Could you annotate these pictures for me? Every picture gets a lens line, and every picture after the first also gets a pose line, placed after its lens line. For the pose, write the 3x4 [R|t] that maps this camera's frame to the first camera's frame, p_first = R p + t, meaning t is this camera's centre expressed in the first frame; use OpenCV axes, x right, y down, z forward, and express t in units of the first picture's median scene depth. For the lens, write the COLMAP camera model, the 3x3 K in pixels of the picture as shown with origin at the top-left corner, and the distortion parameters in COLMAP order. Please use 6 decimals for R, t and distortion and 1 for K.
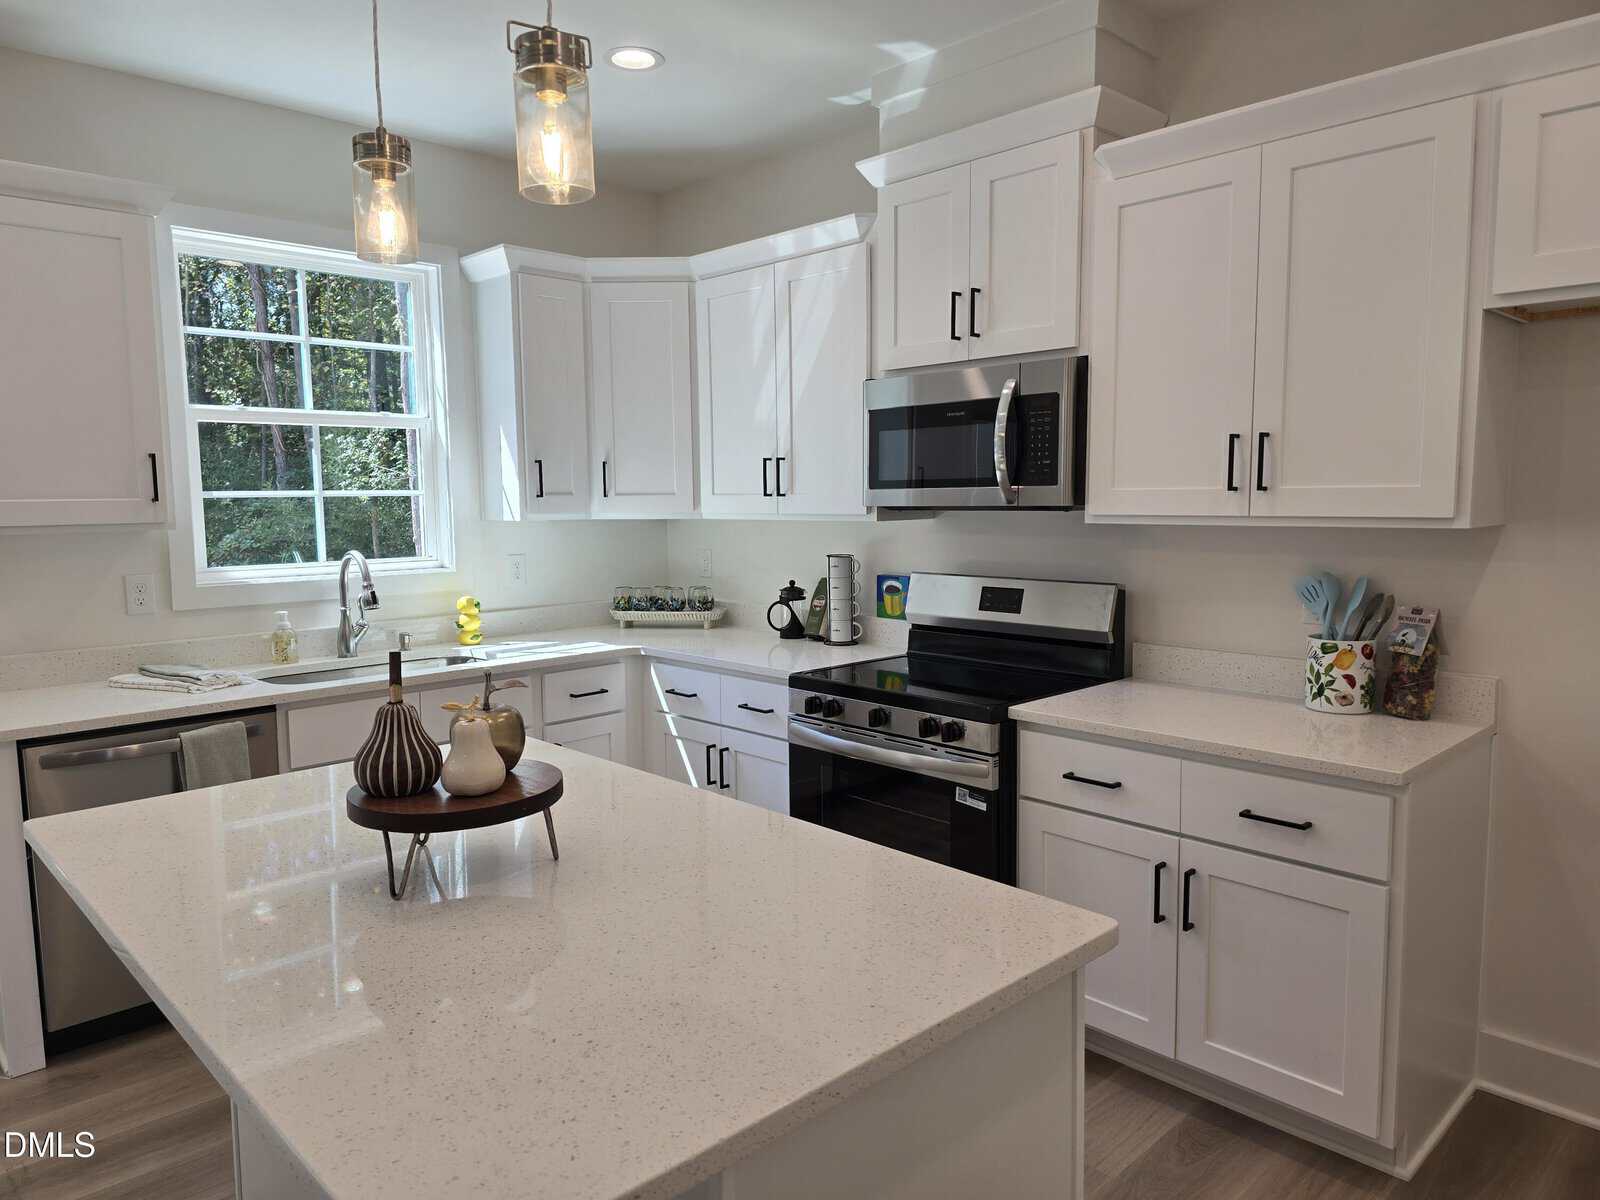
lens RADIAL K [[1056.5, 0, 800.0], [0, 1056.5, 600.0], [0, 0, 1]] dist [0.008802, -0.003015]
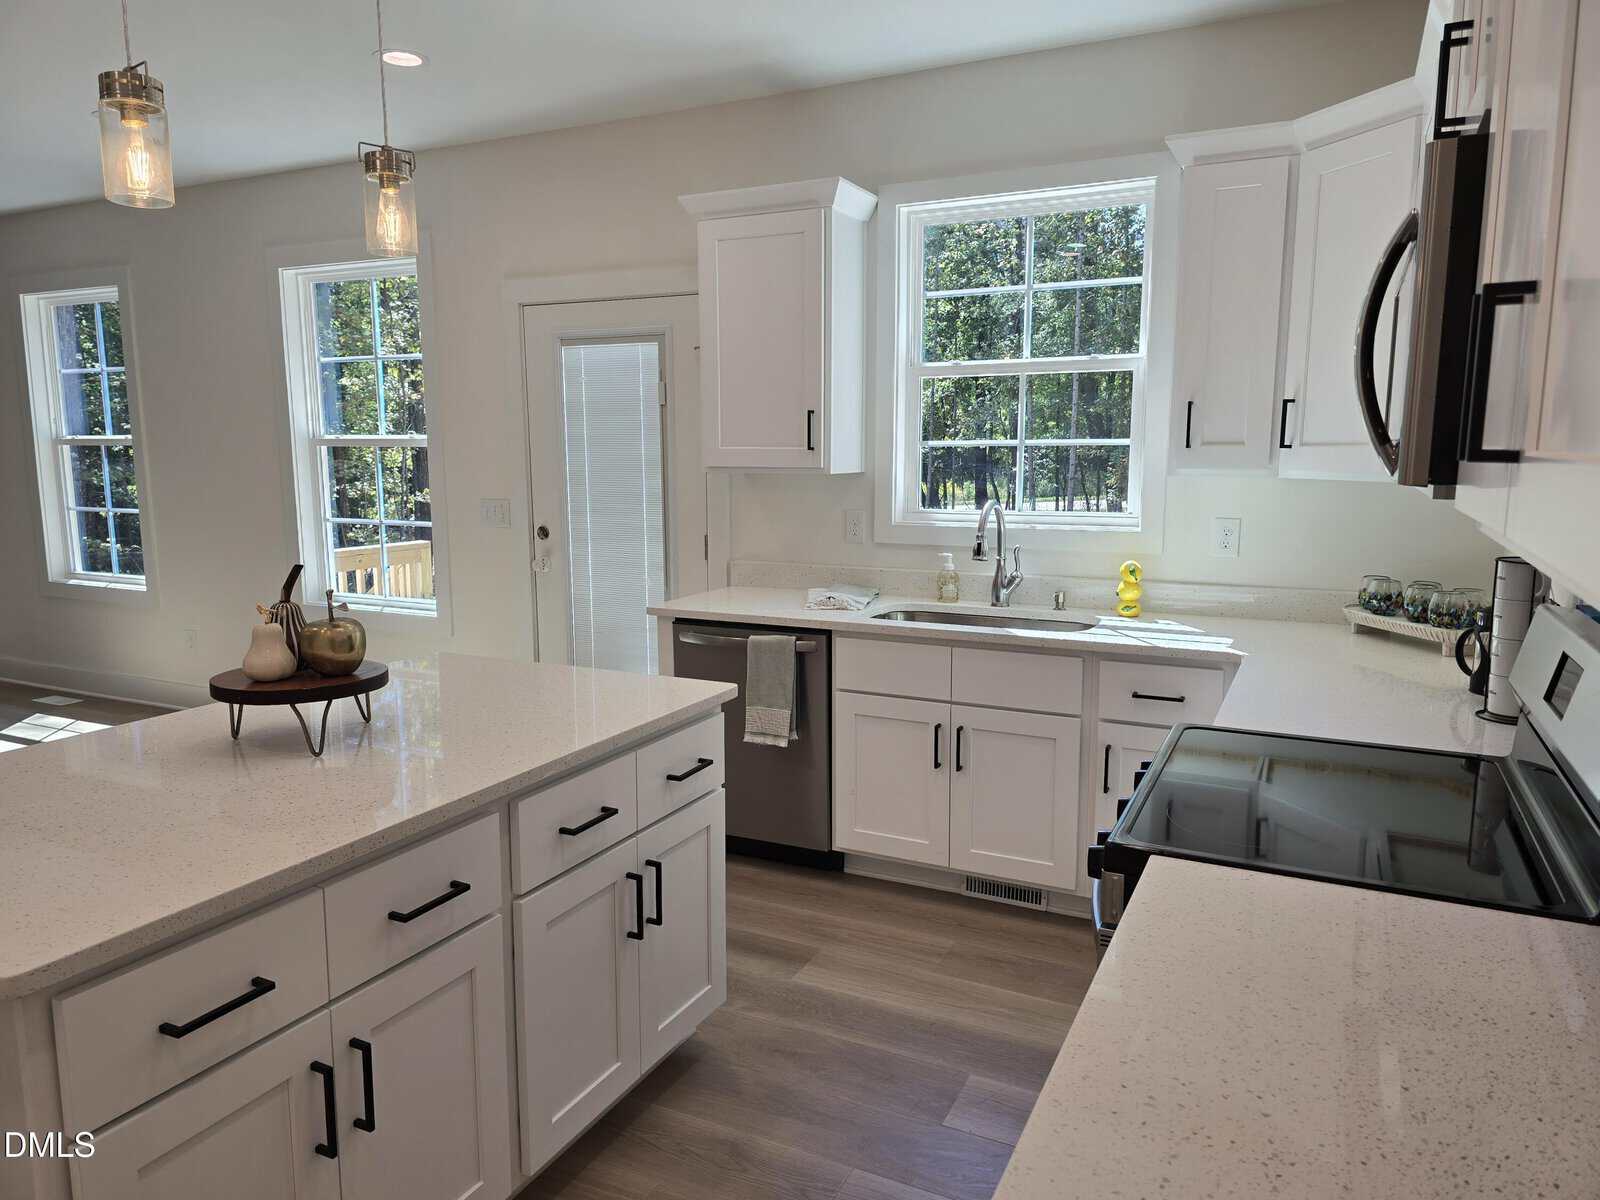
lens RADIAL K [[1056.5, 0, 800.0], [0, 1056.5, 600.0], [0, 0, 1]] dist [0.008802, -0.003015]
pose [[0.317124, 0.142816, -0.937569, 0.474925], [-0.097875, 0.988246, 0.117430, -0.053784], [0.943320, 0.054525, 0.327375, 0.512935]]
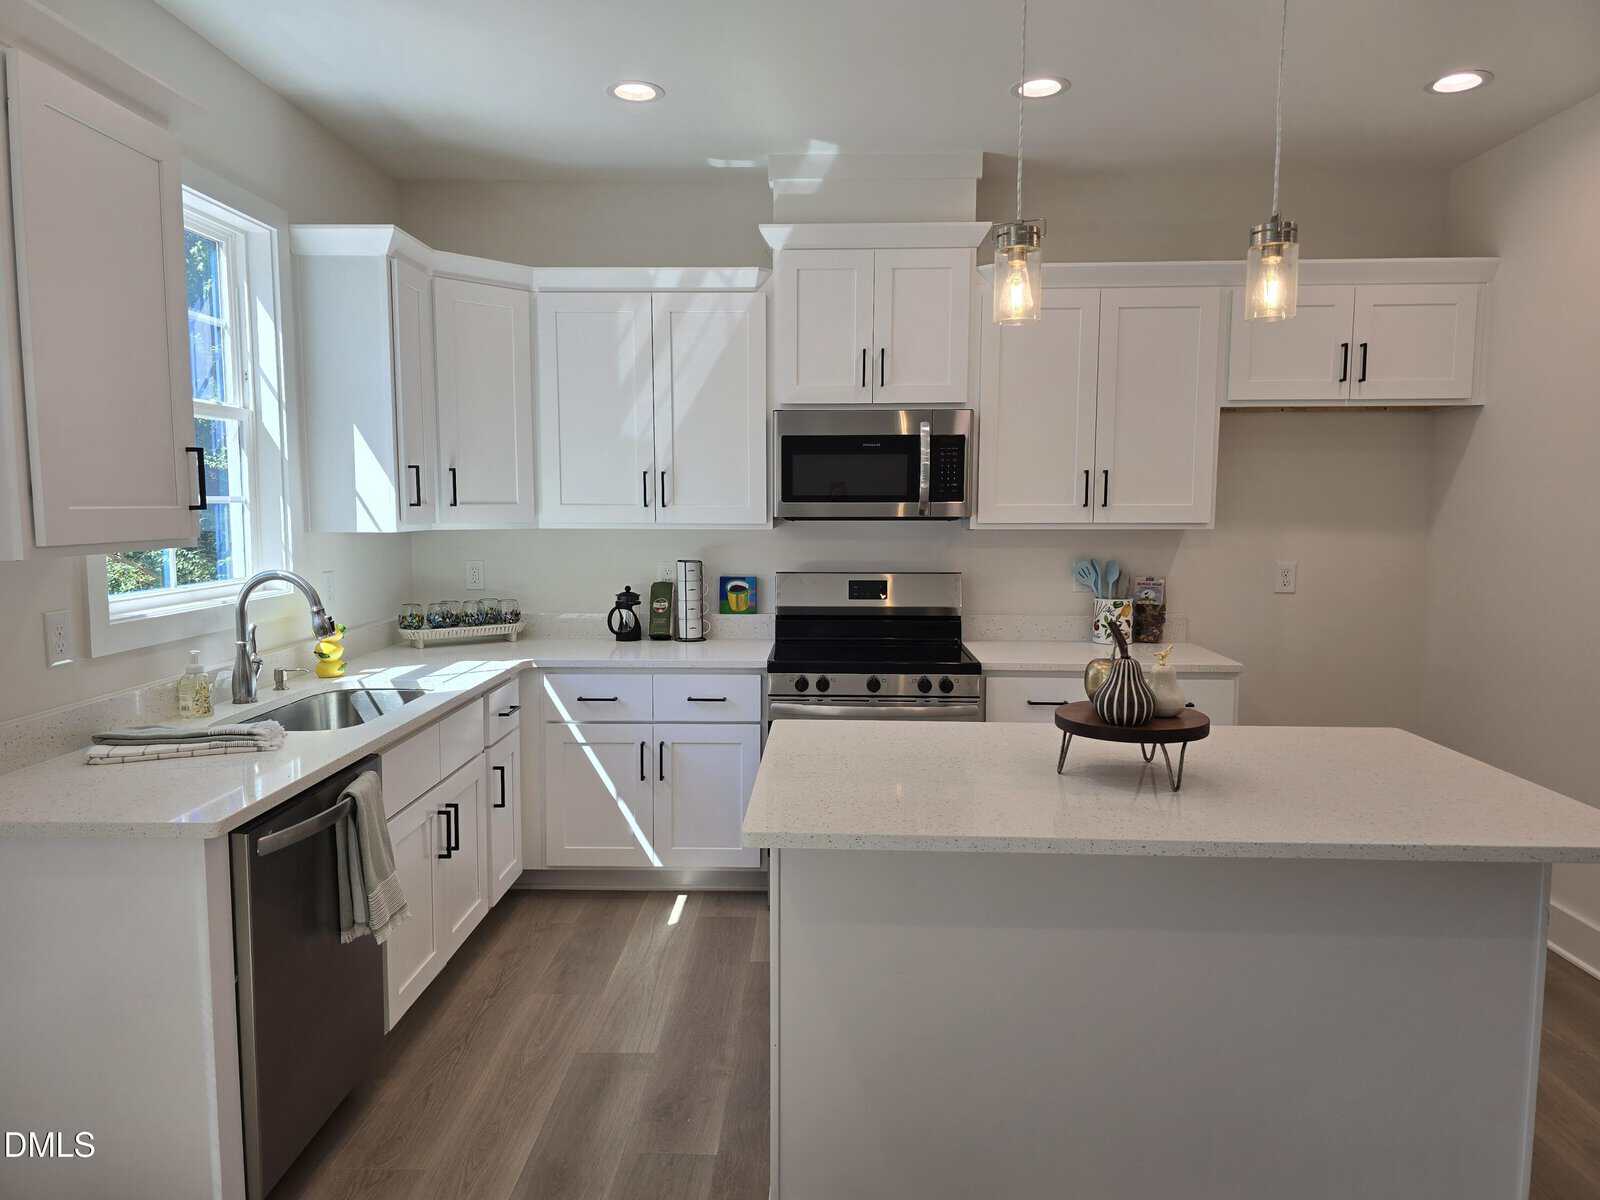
lens RADIAL K [[1056.5, 0, 800.0], [0, 1056.5, 600.0], [0, 0, 1]] dist [0.008802, -0.003015]
pose [[0.717327, -0.052836, 0.694730, -0.710810], [0.061466, 0.998032, 0.012437, -0.008263], [-0.694020, 0.033781, 0.719163, 0.129445]]
